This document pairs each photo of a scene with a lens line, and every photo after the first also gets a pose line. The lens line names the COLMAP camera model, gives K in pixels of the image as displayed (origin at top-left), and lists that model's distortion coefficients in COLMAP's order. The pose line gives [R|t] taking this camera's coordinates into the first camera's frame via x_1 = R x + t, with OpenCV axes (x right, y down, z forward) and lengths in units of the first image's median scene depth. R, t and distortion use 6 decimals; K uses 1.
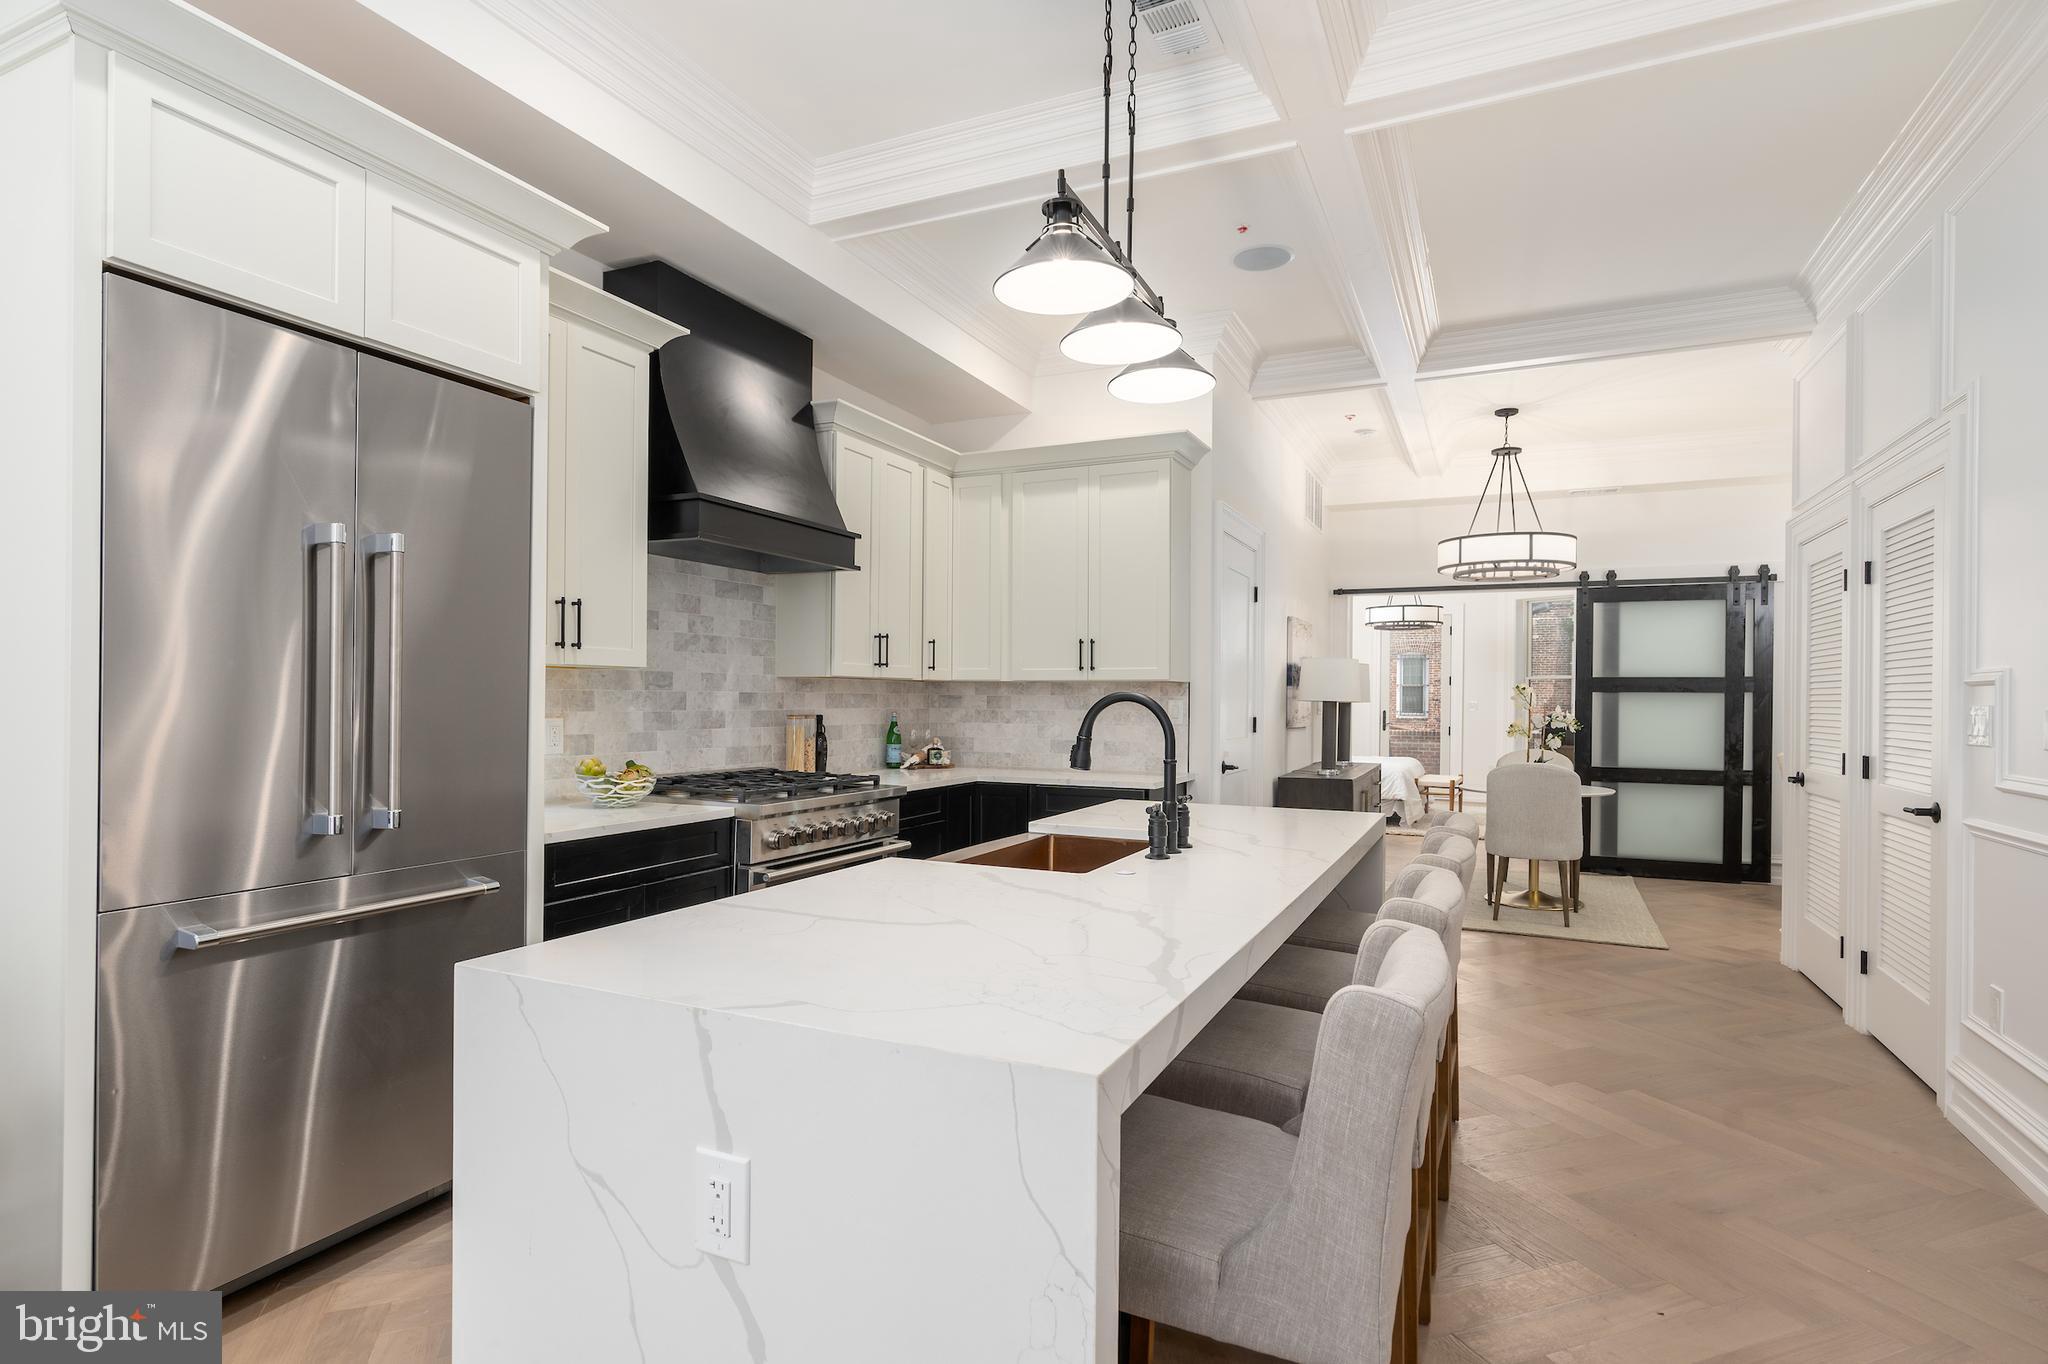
lens RADIAL K [[1033.7, 0, 1035.2], [0, 1033.7, 702.6], [0, 0, 1]] dist [-0.003708, -0.000575]
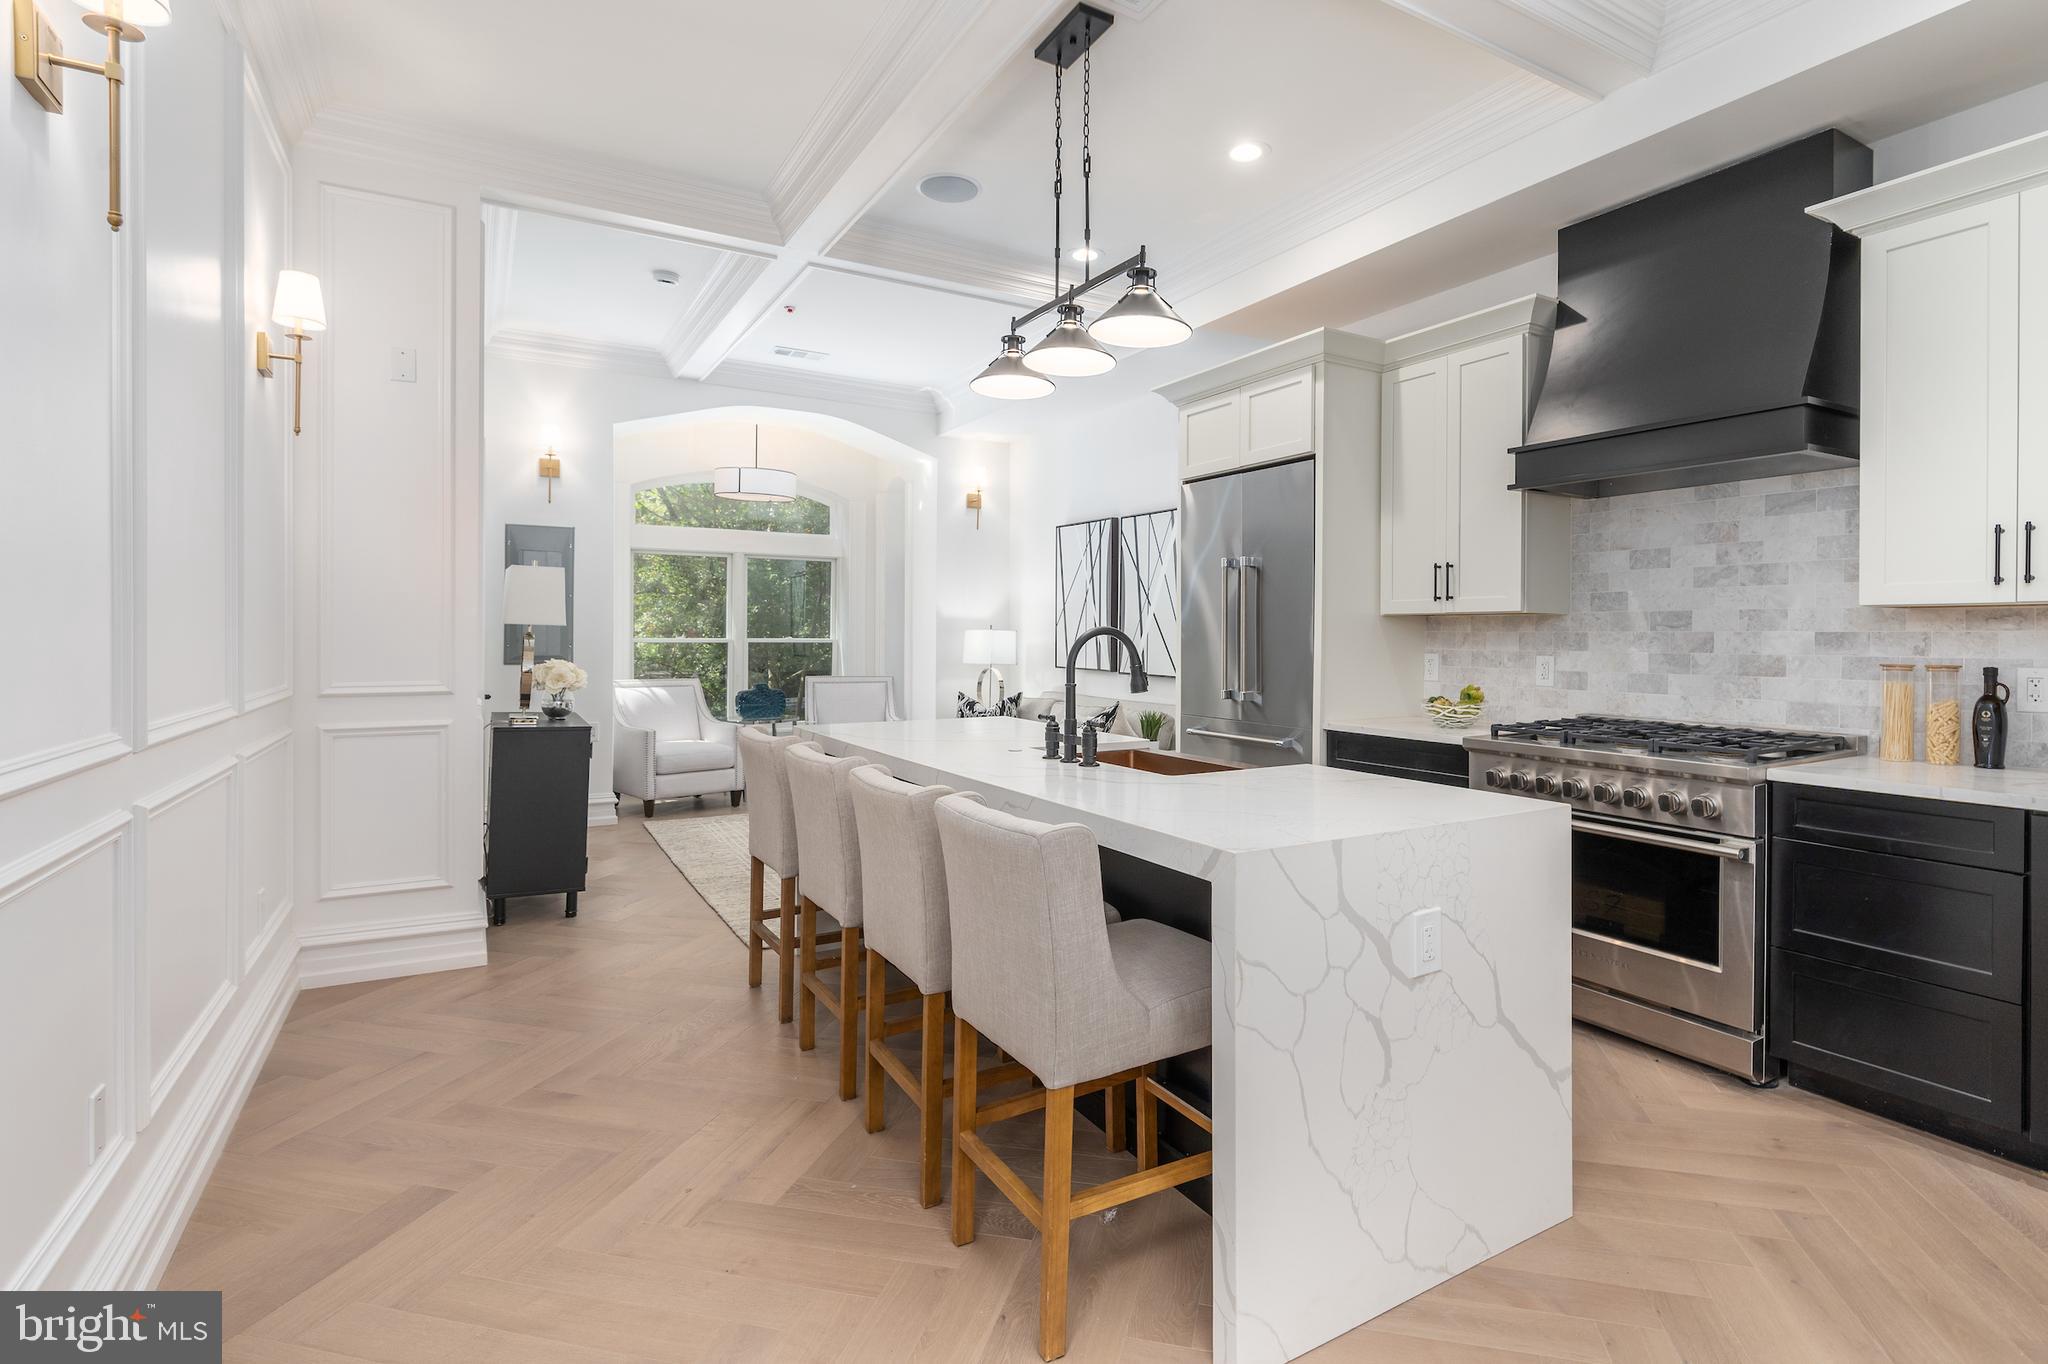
lens RADIAL K [[987.0, 0, 1099.8], [0, 987.0, 628.2], [0, 0, 1]] dist [-0.002399, 0.000004]
pose [[-0.542398, -0.016584, -0.839958, 0.528822], [-0.012426, 0.999854, -0.011716, 0.001987], [0.840030, 0.004083, -0.542525, 0.818710]]
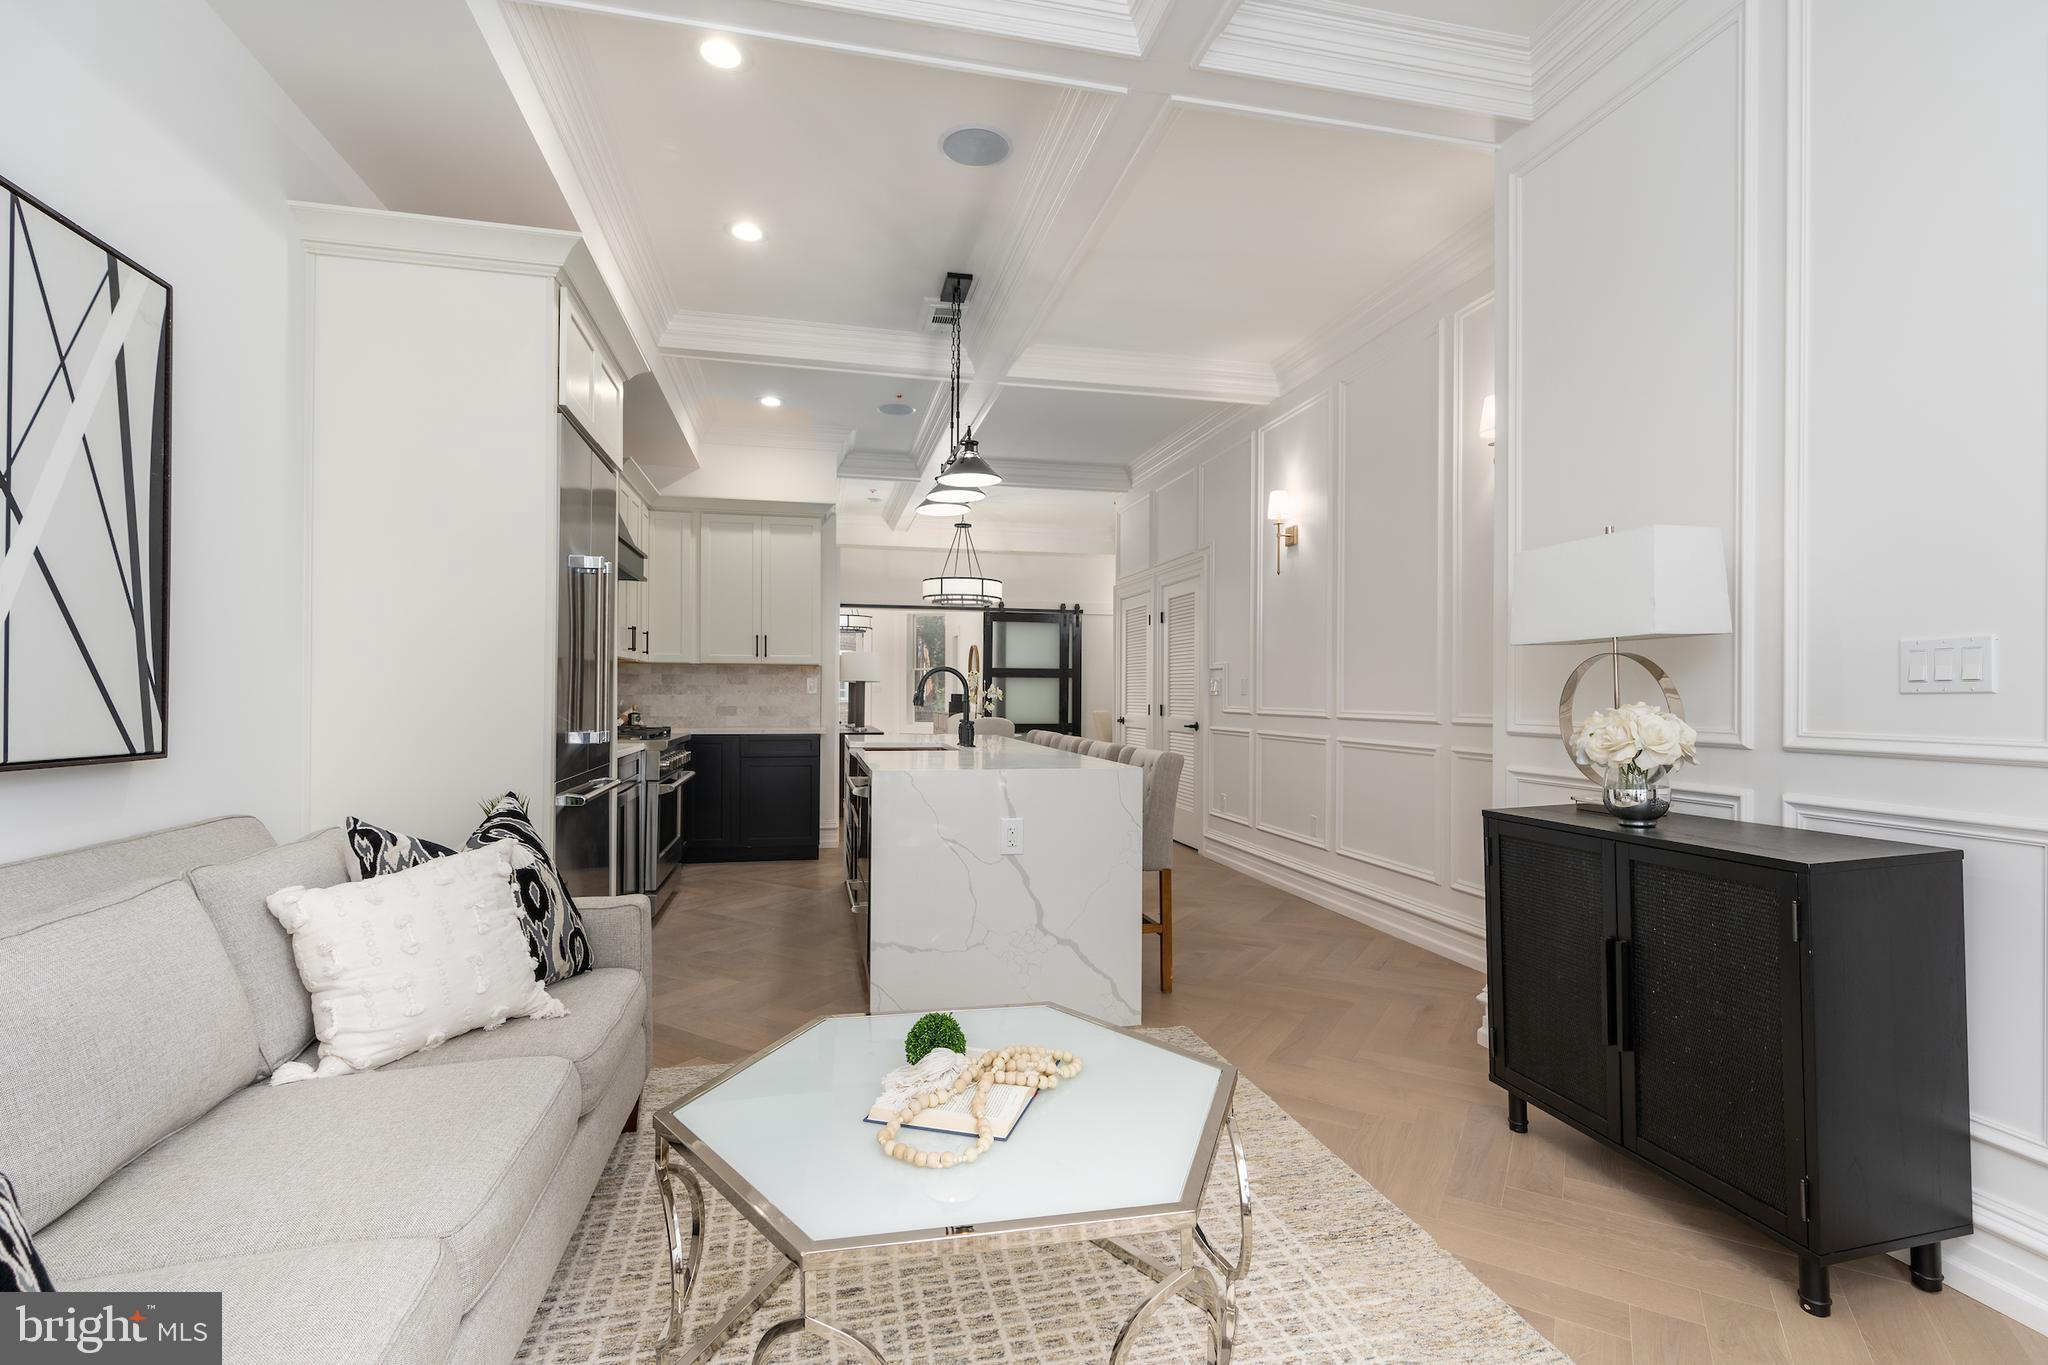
lens RADIAL K [[920.4, 0, 1031.3], [0, 920.4, 694.1], [0, 0, 1]] dist [-0.003510, 0.000637]
pose [[0.790938, -0.003825, 0.611884, -0.443023], [0.003206, 0.999993, 0.002107, 0.020297], [-0.611887, 0.000296, 0.790945, -0.259344]]
